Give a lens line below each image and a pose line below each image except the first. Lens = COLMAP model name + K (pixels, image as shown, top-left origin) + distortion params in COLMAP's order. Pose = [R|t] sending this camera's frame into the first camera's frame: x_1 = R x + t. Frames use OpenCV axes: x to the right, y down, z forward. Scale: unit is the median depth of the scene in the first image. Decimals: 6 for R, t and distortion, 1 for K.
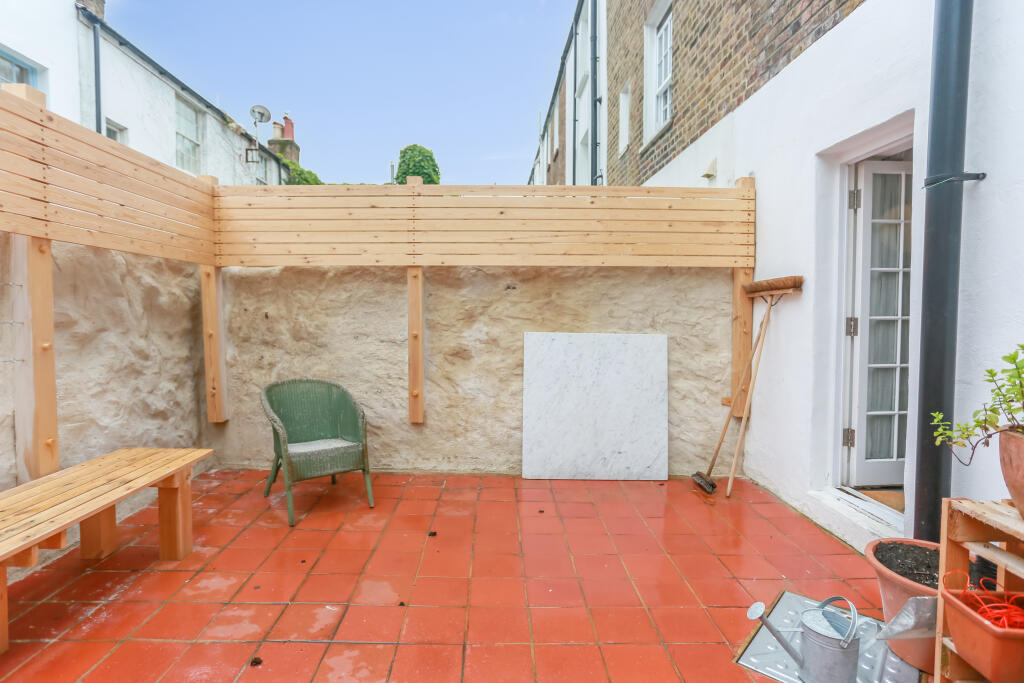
lens RADIAL K [[521.4, 0, 516.0], [0, 521.4, 337.9], [0, 0, 1]] dist [-0.043948, 0.028668]
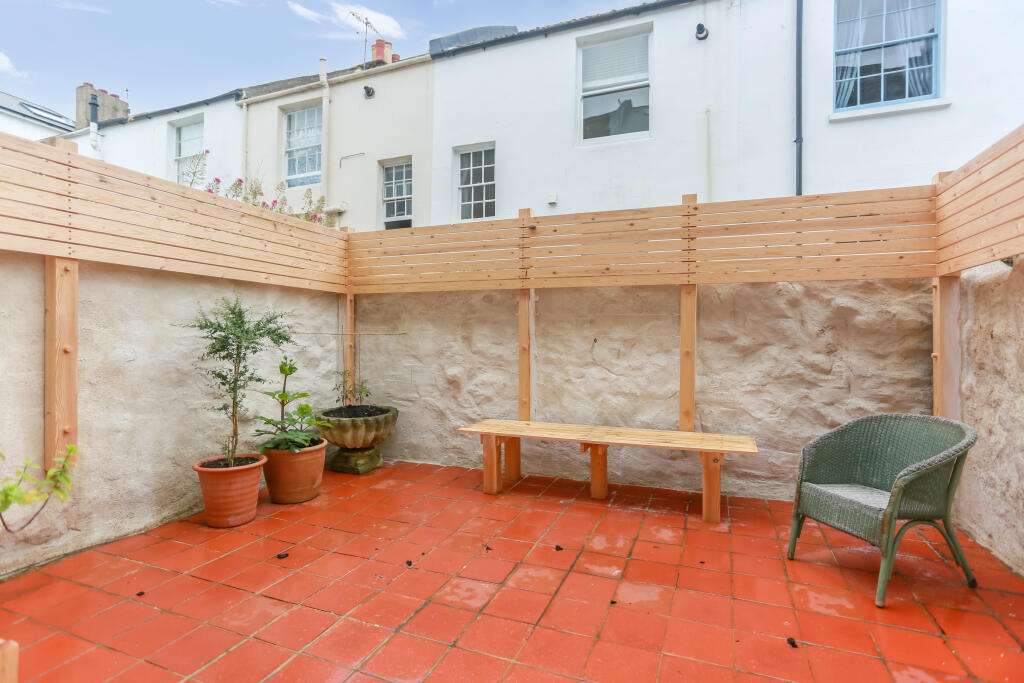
lens RADIAL K [[521.4, 0, 519.0], [0, 521.4, 337.9], [0, 0, 1]] dist [-0.043948, 0.028668]
pose [[-0.394501, -0.006653, -0.918872, 0.619565], [-0.054503, 0.998383, 0.016171, -0.018212], [0.917278, 0.056461, -0.394225, 0.915520]]
